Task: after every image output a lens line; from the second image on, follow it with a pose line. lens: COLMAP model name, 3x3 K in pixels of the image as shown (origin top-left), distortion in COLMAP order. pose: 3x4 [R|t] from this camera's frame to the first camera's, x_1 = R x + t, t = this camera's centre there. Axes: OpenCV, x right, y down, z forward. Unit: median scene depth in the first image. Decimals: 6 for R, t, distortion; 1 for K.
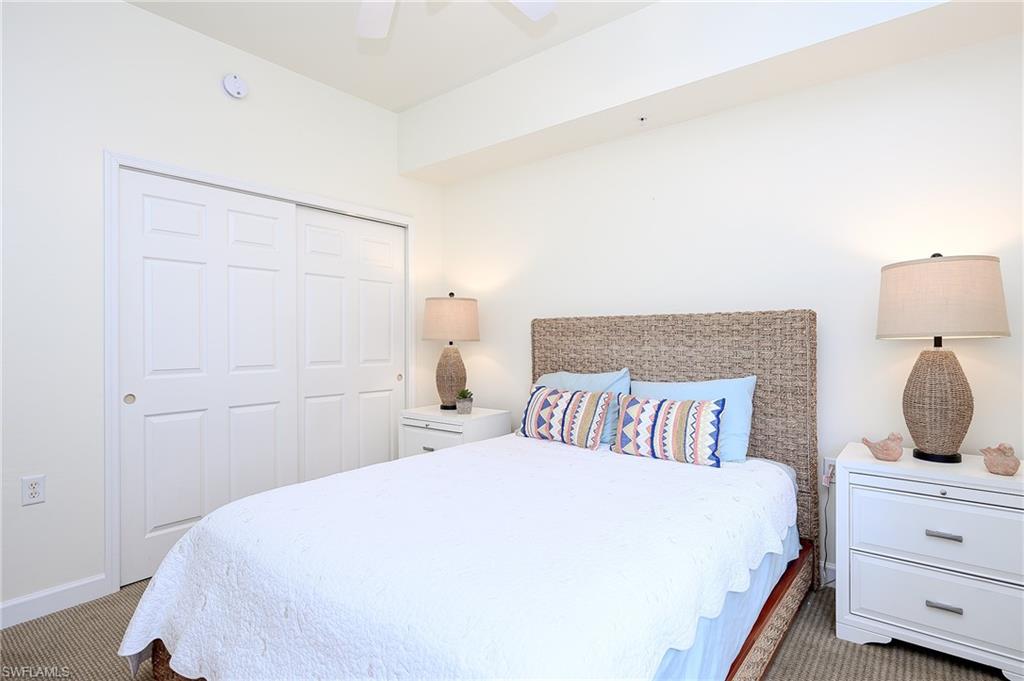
lens RADIAL K [[561.8, 0, 510.3], [0, 561.8, 330.0], [0, 0, 1]] dist [0.002924, 0.001122]
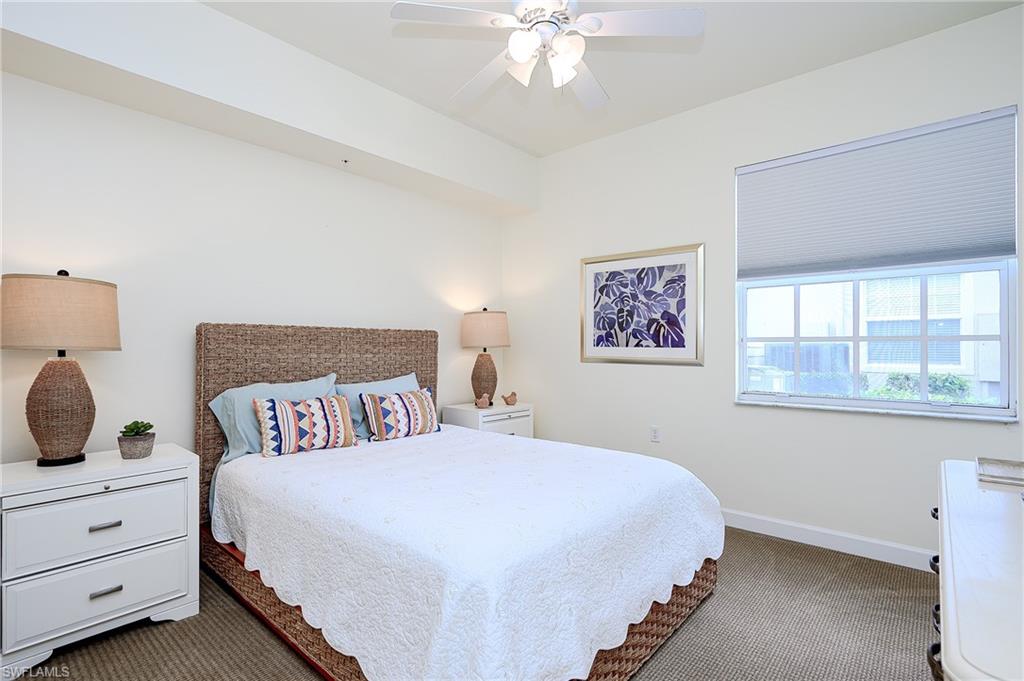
lens RADIAL K [[501.4, 0, 519.3], [0, 501.4, 343.6], [0, 0, 1]] dist [0.000799, 0.000077]
pose [[-0.019514, 0.016407, 0.999675, -0.810535], [-0.011174, 0.999799, -0.016627, 0.020014], [-0.999747, -0.011495, -0.019326, 0.648593]]
